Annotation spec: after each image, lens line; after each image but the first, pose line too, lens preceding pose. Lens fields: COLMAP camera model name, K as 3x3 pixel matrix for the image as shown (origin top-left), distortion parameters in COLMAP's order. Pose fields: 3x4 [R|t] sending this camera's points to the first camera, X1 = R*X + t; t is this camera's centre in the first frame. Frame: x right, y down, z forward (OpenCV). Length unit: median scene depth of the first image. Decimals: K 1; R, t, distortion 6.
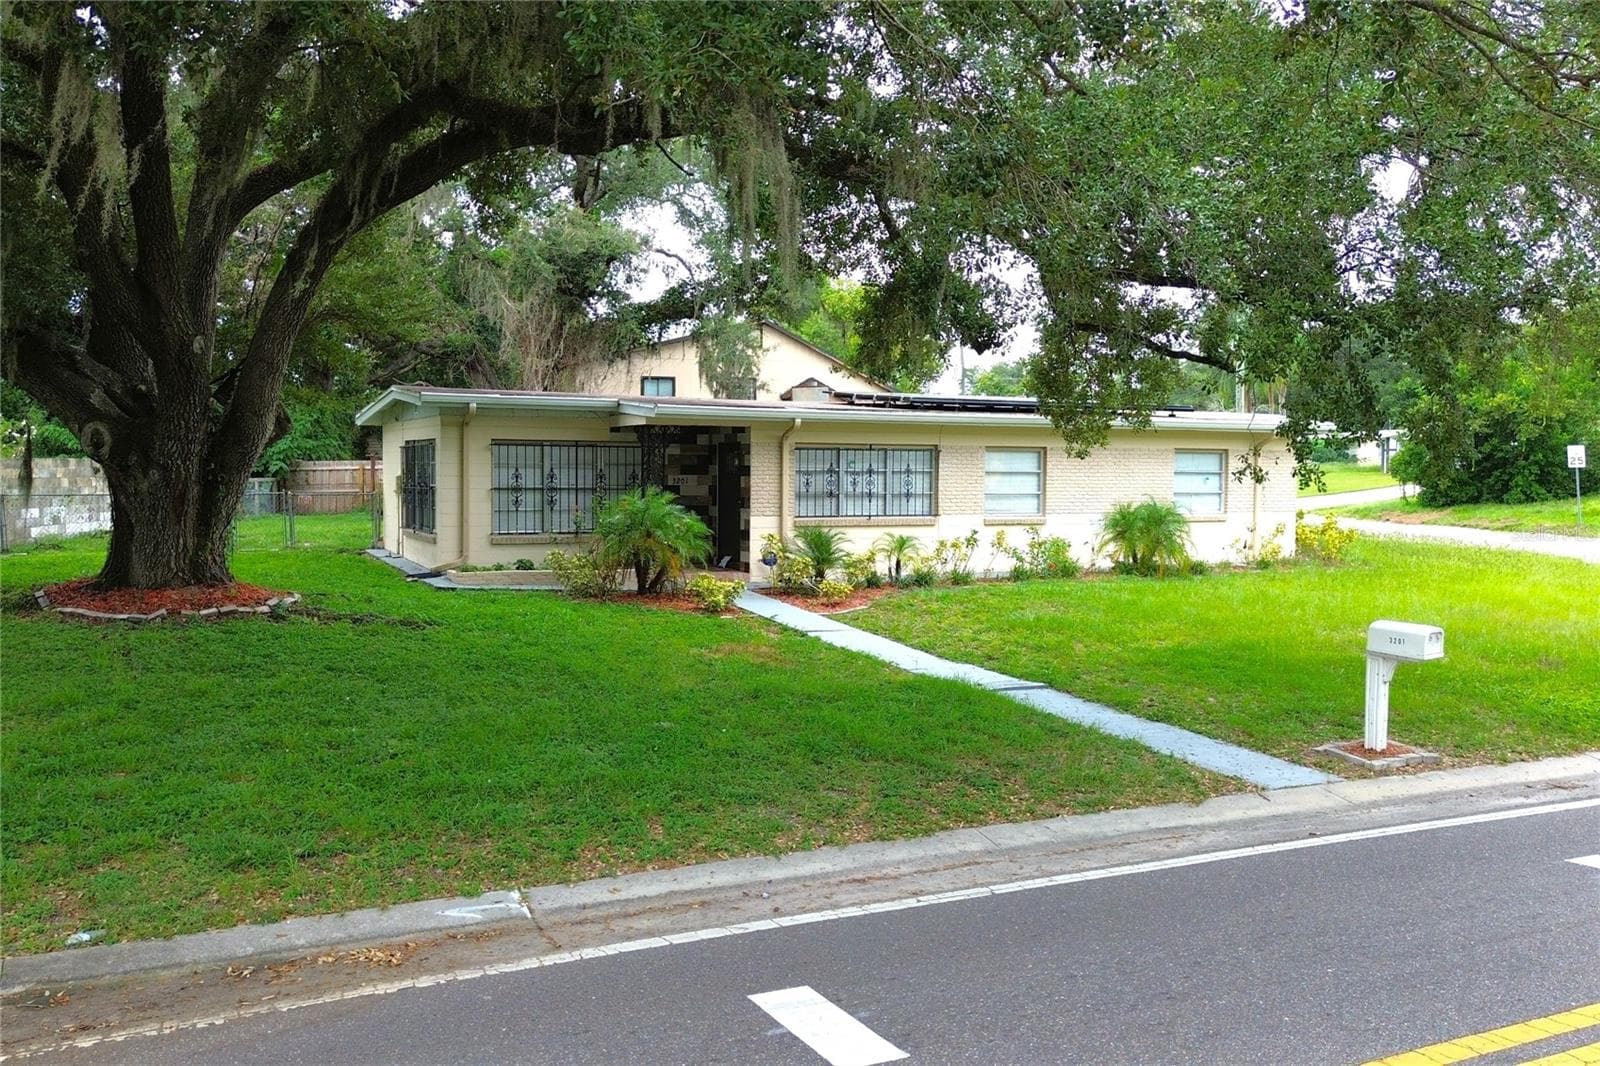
lens RADIAL K [[1296.8, 0, 797.5], [0, 1296.8, 536.8], [0, 0, 1]] dist [-0.143826, 0.154578]
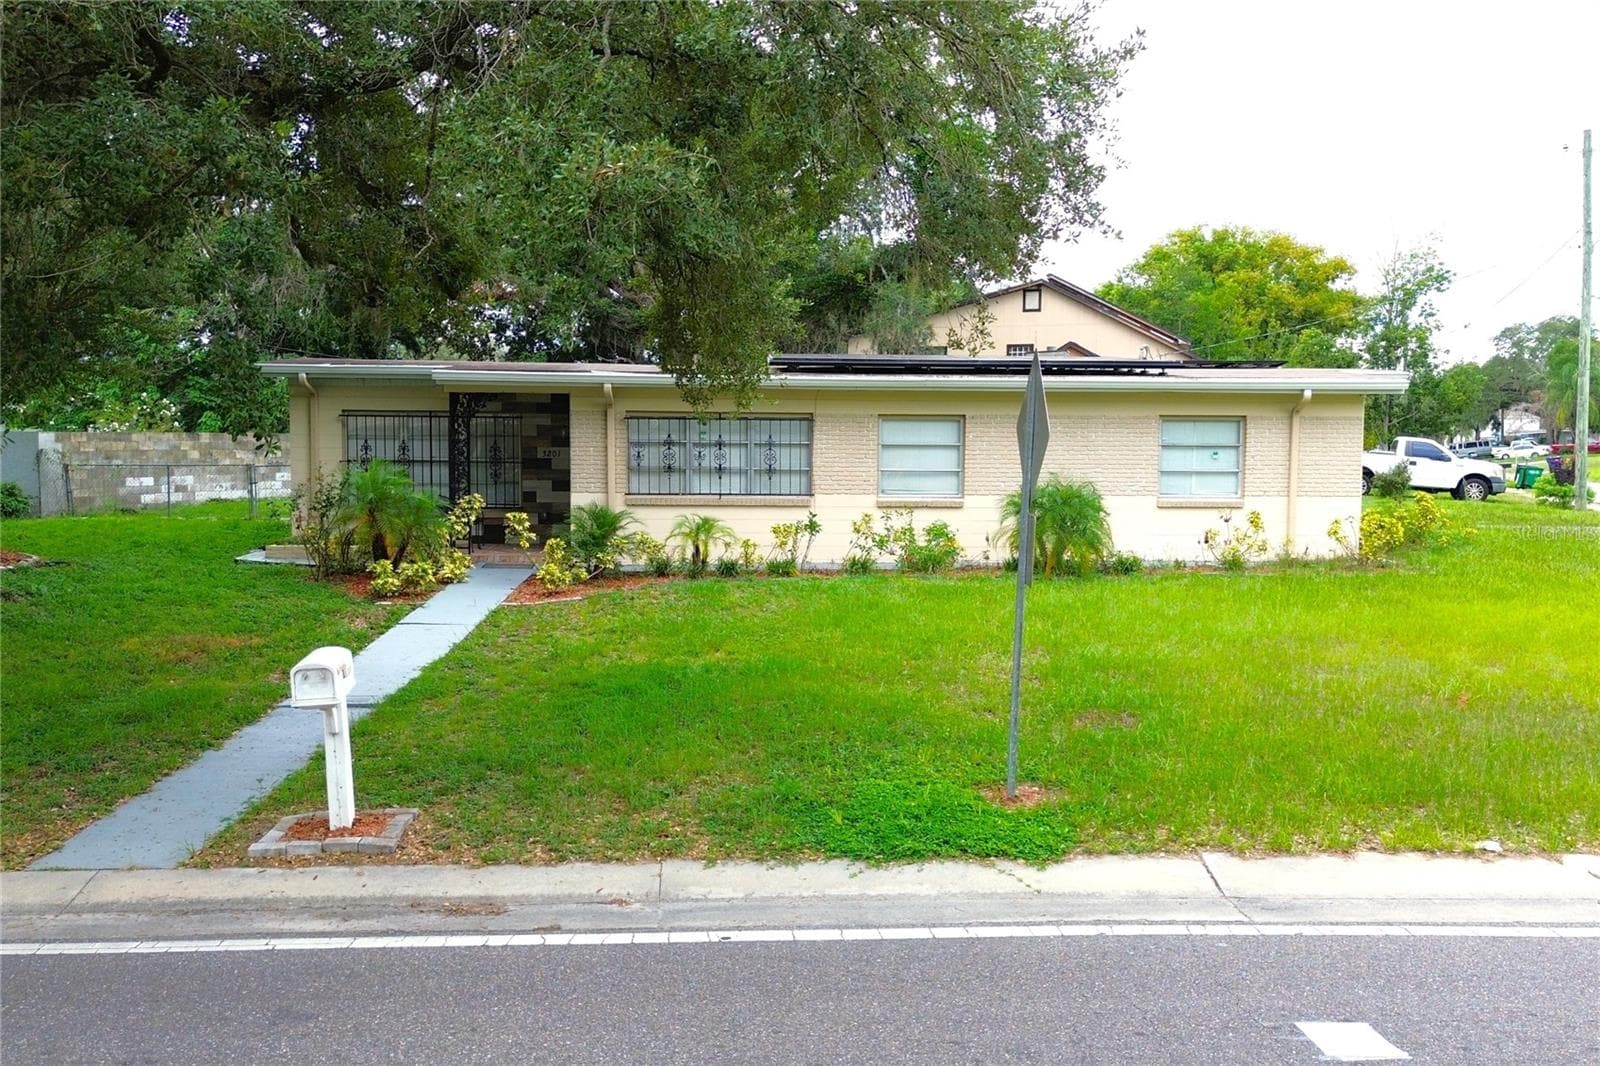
lens RADIAL K [[1331.0, 0, 797.9], [0, 1331.0, 539.9], [0, 0, 1]] dist [-0.157547, 0.155772]
pose [[0.932593, 0.027727, -0.359862, 0.430378], [-0.021425, 0.999539, 0.021489, -0.005638], [0.360292, -0.012330, 0.932758, 0.182715]]
